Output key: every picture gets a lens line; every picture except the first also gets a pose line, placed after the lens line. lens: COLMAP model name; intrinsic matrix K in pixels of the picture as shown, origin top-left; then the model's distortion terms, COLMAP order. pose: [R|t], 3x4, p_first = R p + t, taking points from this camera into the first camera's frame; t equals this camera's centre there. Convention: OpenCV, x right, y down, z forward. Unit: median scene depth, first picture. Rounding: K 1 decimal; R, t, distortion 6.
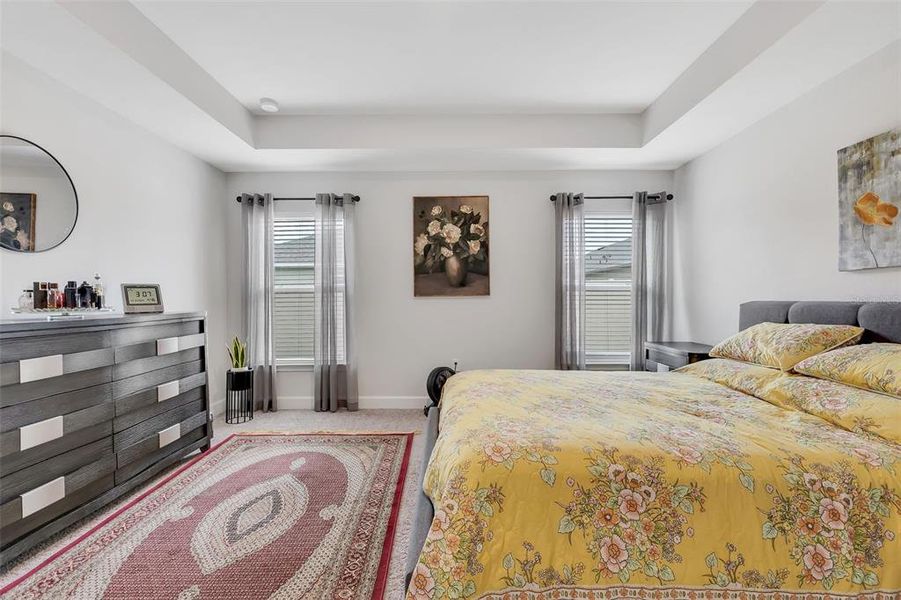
lens RADIAL K [[394.9, 0, 451.2], [0, 394.9, 297.5], [0, 0, 1]] dist [0.002419, 0.000126]
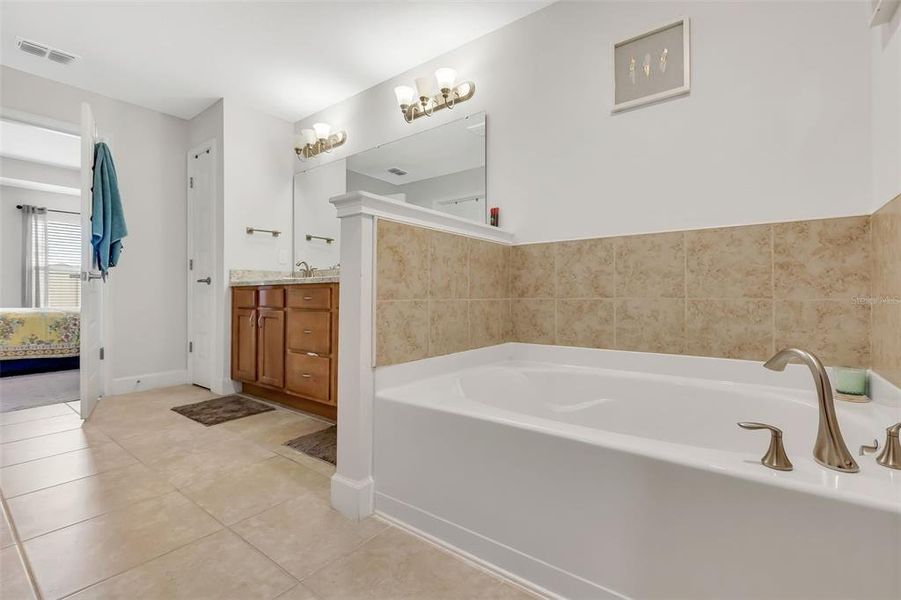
lens RADIAL K [[394.9, 0, 451.2], [0, 394.9, 297.5], [0, 0, 1]] dist [0.002419, 0.000126]
pose [[0.592067, 0.006839, 0.805859, 0.022070], [-0.007077, 0.999970, -0.003287, 0.089025], [-0.805857, -0.003757, 0.592098, -1.268472]]
